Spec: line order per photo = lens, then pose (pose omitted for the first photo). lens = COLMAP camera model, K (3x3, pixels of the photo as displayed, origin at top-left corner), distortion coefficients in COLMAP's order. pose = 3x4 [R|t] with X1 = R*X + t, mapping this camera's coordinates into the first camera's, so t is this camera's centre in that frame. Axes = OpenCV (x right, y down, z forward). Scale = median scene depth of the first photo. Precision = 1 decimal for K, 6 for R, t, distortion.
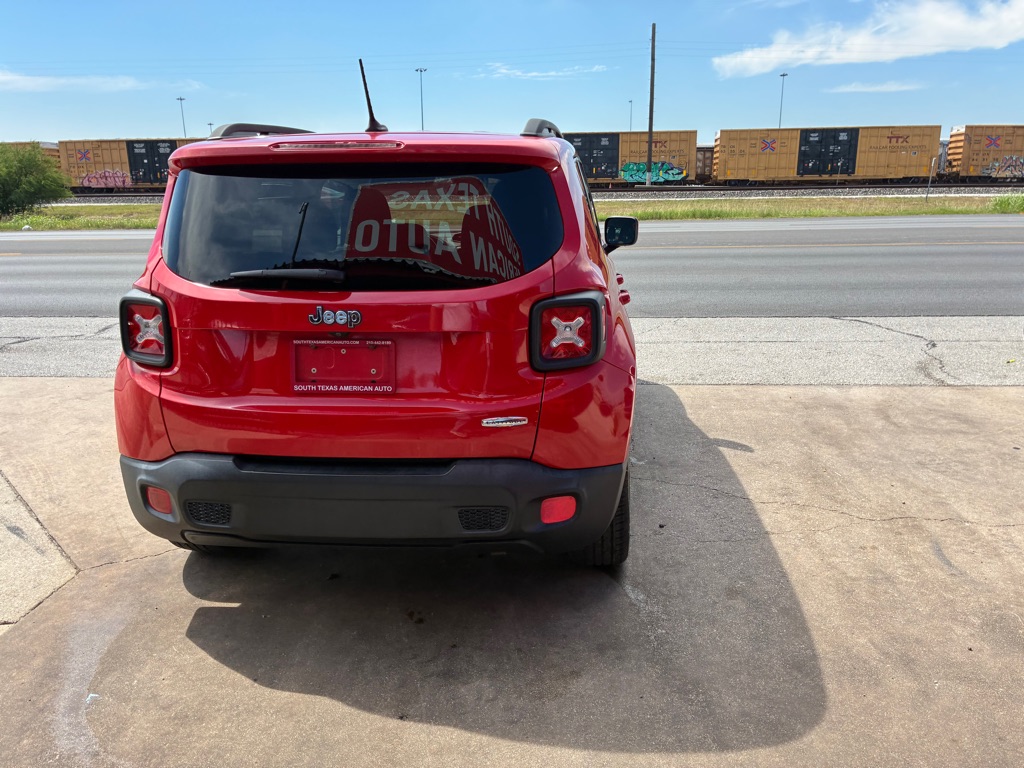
lens RADIAL K [[785.0, 0, 514.0], [0, 785.0, 383.4], [0, 0, 1]] dist [0.053013, -0.074691]
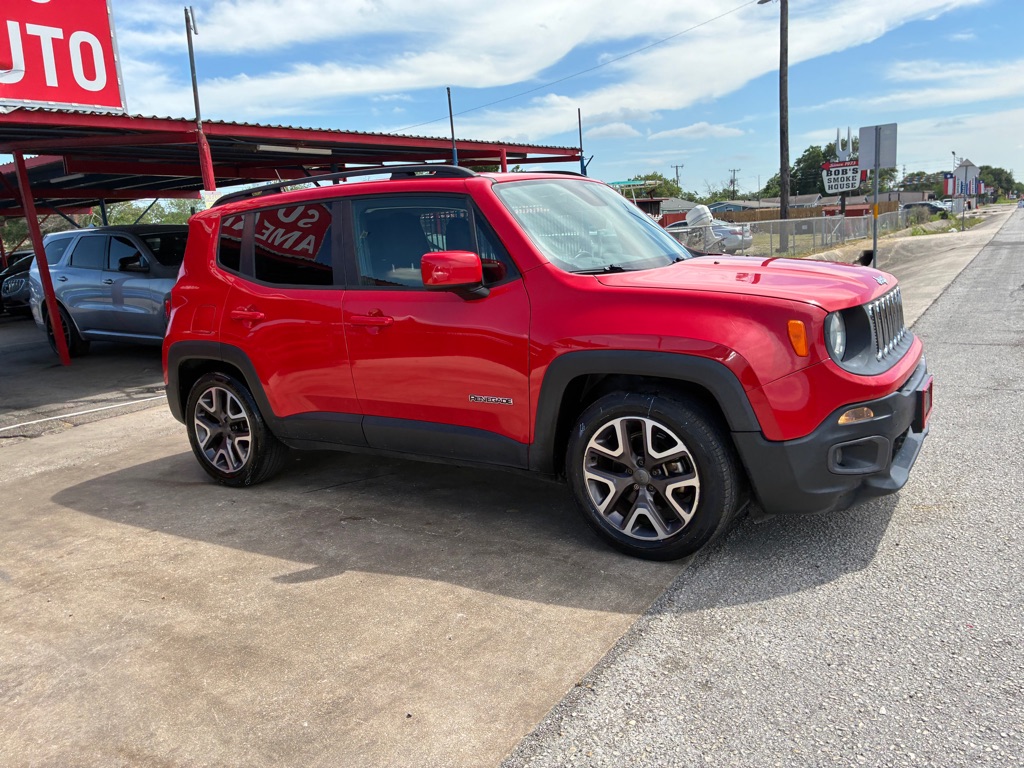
lens RADIAL K [[781.0, 0, 510.0], [0, 781.0, 376.6], [0, 0, 1]] dist [0.043043, -0.060867]
pose [[-0.464319, 0.206699, -0.861210, 0.905669], [-0.138387, 0.943510, 0.301063, -0.392669], [0.874789, 0.258970, -0.409485, 1.650916]]
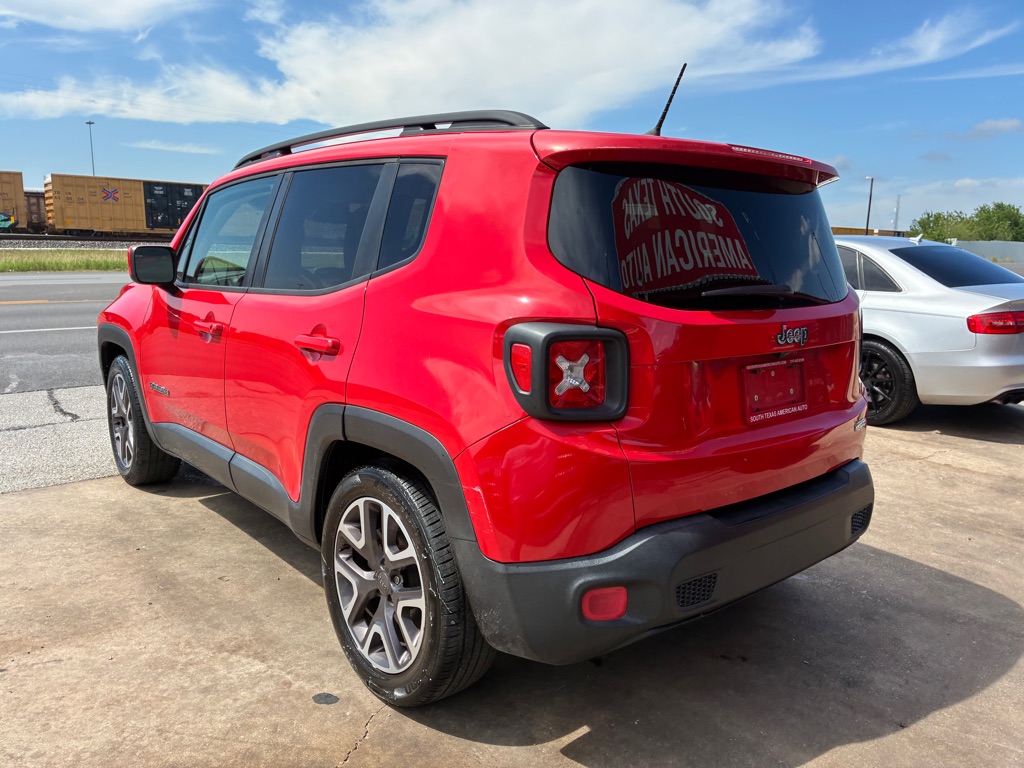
lens RADIAL K [[785.0, 0, 521.8], [0, 785.0, 392.0], [0, 0, 1]] dist [0.053013, -0.074691]
pose [[0.689422, -0.105373, 0.716655, -0.677660], [0.146443, 0.989209, 0.004570, -0.042153], [-0.709403, 0.101798, 0.697413, 0.352650]]
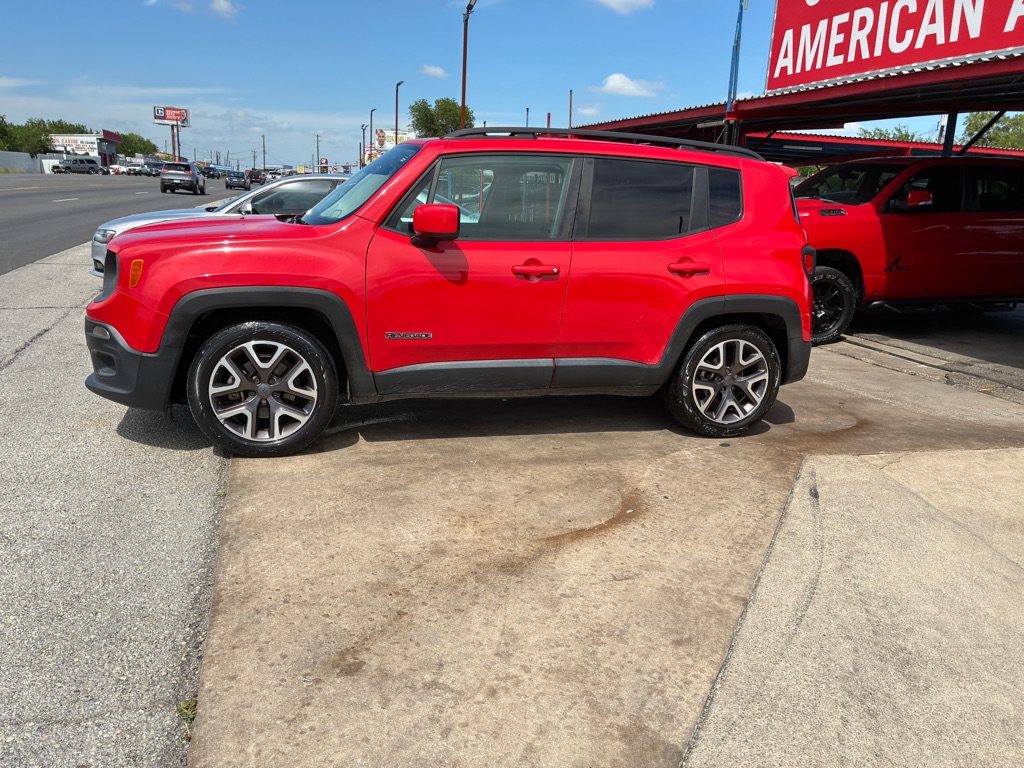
lens RADIAL K [[781.0, 0, 519.2], [0, 781.0, 400.3], [0, 0, 1]] dist [0.043043, -0.060867]
pose [[-0.389189, -0.242600, 0.888638, -1.289907], [0.176177, 0.927285, 0.330309, -0.339526], [-0.904154, 0.285110, -0.318148, 1.538748]]
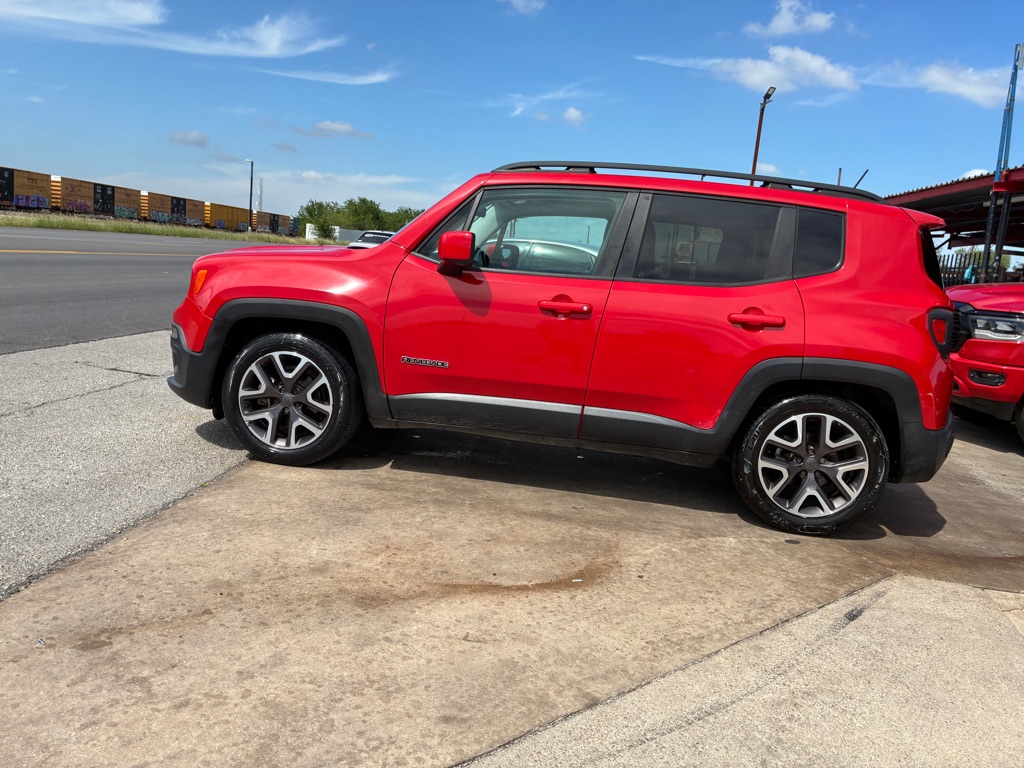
lens RADIAL K [[781.0, 0, 500.4], [0, 781.0, 381.8], [0, 0, 1]] dist [0.043043, -0.060867]
pose [[0.017035, -0.141996, 0.989721, -1.297502], [0.145271, 0.979712, 0.138060, -0.204559], [-0.989245, 0.141426, 0.037317, 1.187738]]
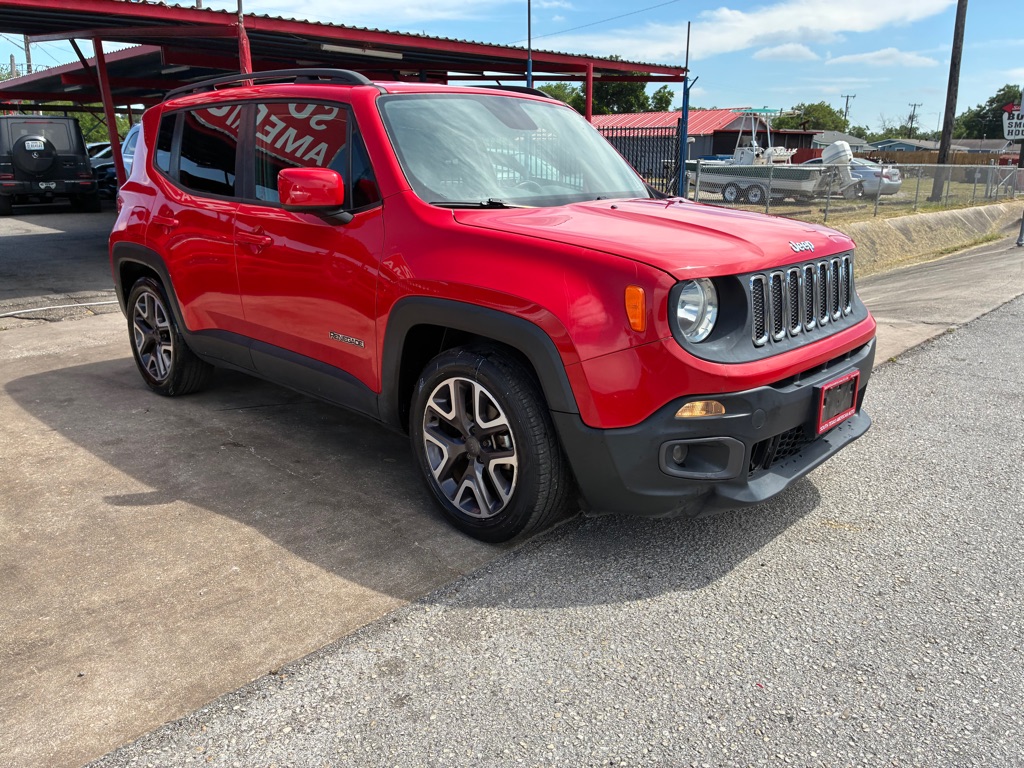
lens RADIAL K [[781.0, 0, 504.1], [0, 781.0, 382.9], [0, 0, 1]] dist [0.043043, -0.060867]
pose [[-0.624337, 0.229573, -0.746659, 0.669568], [-0.180722, 0.887458, 0.423979, -0.428600], [0.759962, 0.399644, -0.512584, 1.828220]]
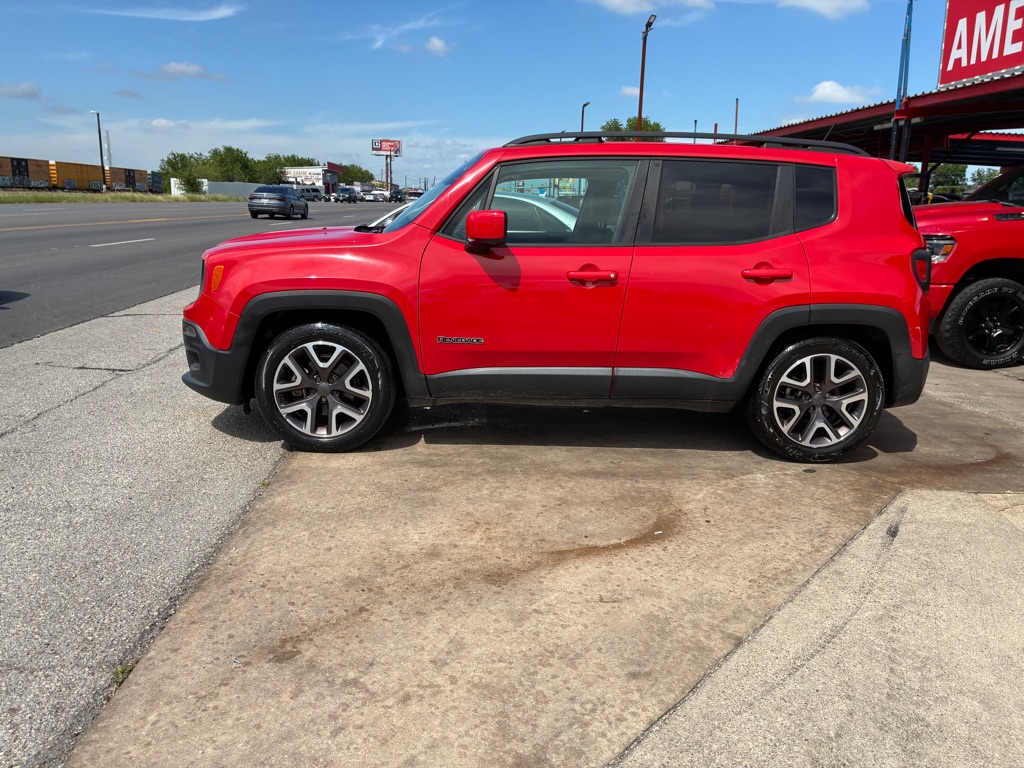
lens RADIAL K [[781.0, 0, 499.4], [0, 781.0, 382.7], [0, 0, 1]] dist [0.043043, -0.060867]
pose [[-0.135002, -0.212952, 0.967691, -1.323090], [0.211894, 0.947834, 0.238143, -0.287055], [-0.967923, 0.237198, -0.082836, 1.366869]]
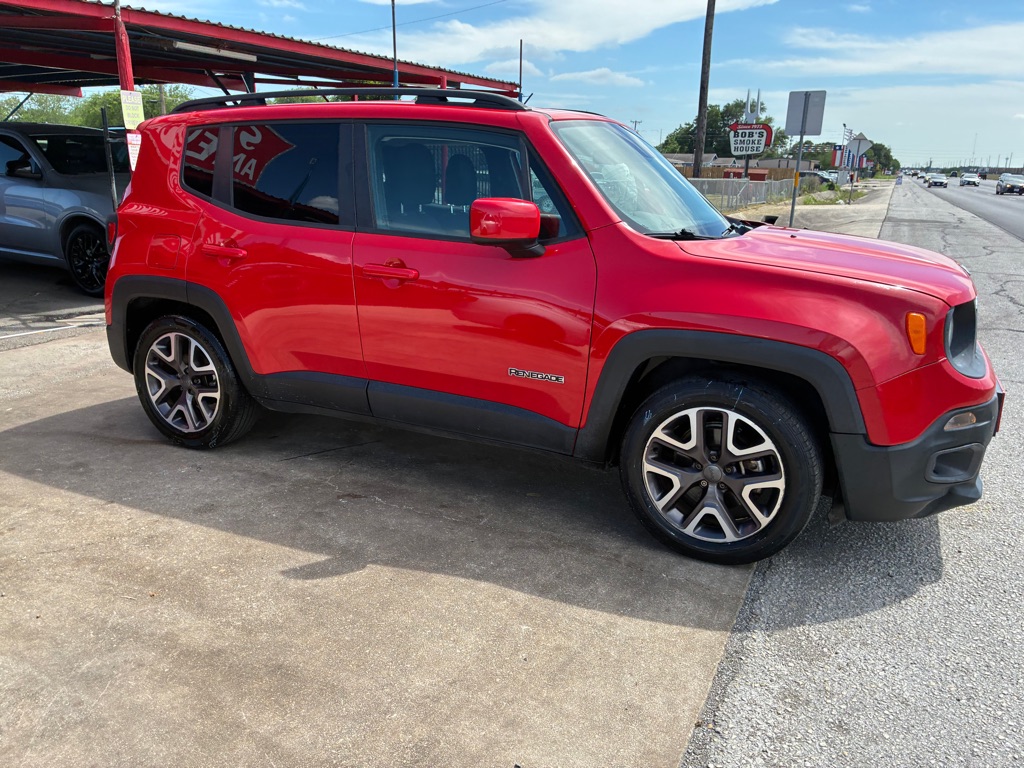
lens RADIAL K [[781.0, 0, 501.7], [0, 781.0, 399.2], [0, 0, 1]] dist [0.043043, -0.060867]
pose [[-0.357493, 0.274463, -0.892675, 0.870428], [-0.235788, 0.898351, 0.370635, -0.356655], [0.903661, 0.342981, -0.256439, 1.452453]]
